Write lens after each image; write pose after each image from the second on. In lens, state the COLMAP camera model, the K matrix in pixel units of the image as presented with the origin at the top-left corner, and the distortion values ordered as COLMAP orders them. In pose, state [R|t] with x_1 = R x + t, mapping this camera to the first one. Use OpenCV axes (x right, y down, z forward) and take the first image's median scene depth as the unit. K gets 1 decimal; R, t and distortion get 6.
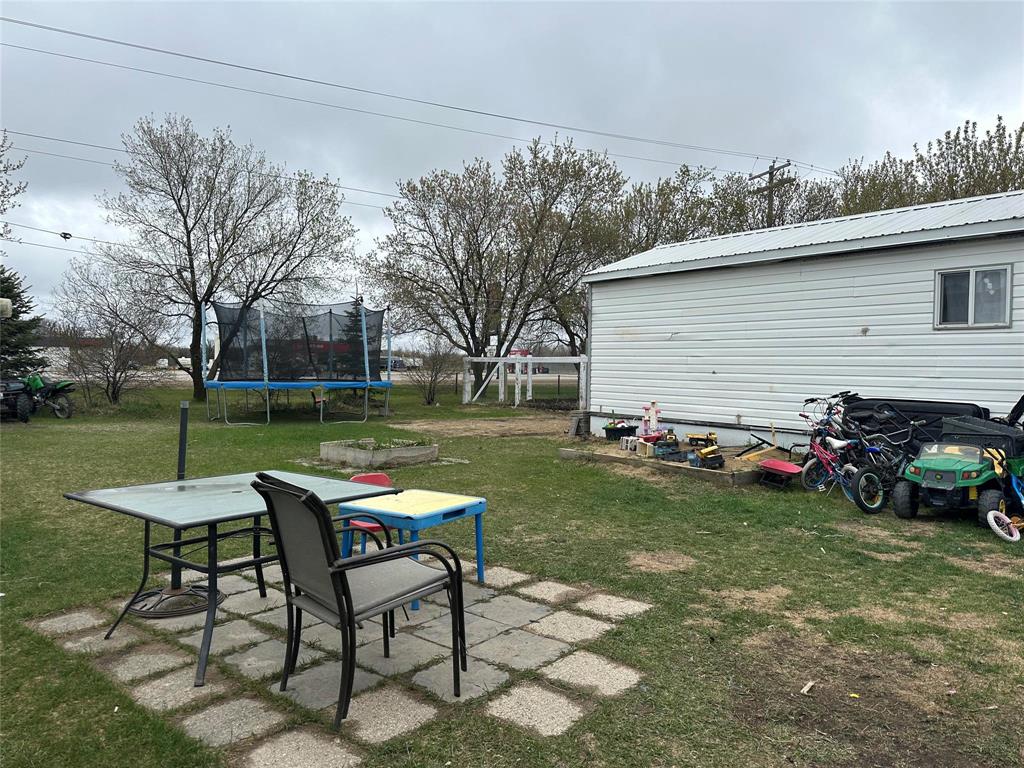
lens RADIAL K [[715.7, 0, 522.7], [0, 715.7, 389.1], [0, 0, 1]] dist [0.061606, -0.072657]
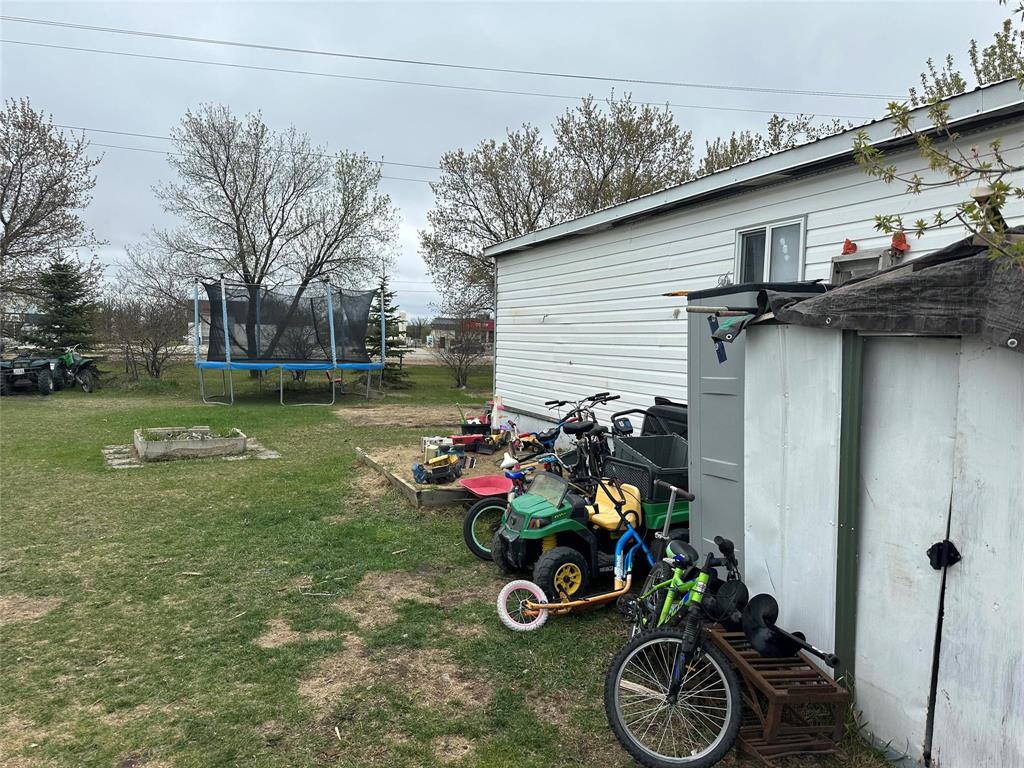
lens RADIAL K [[715.7, 0, 541.5], [0, 715.7, 390.8], [0, 0, 1]] dist [0.061606, -0.072657]
pose [[0.960157, 0.027274, -0.278128, 0.455685], [-0.017903, 0.999185, 0.036178, -0.019362], [0.278888, -0.029757, 0.959863, 0.192285]]
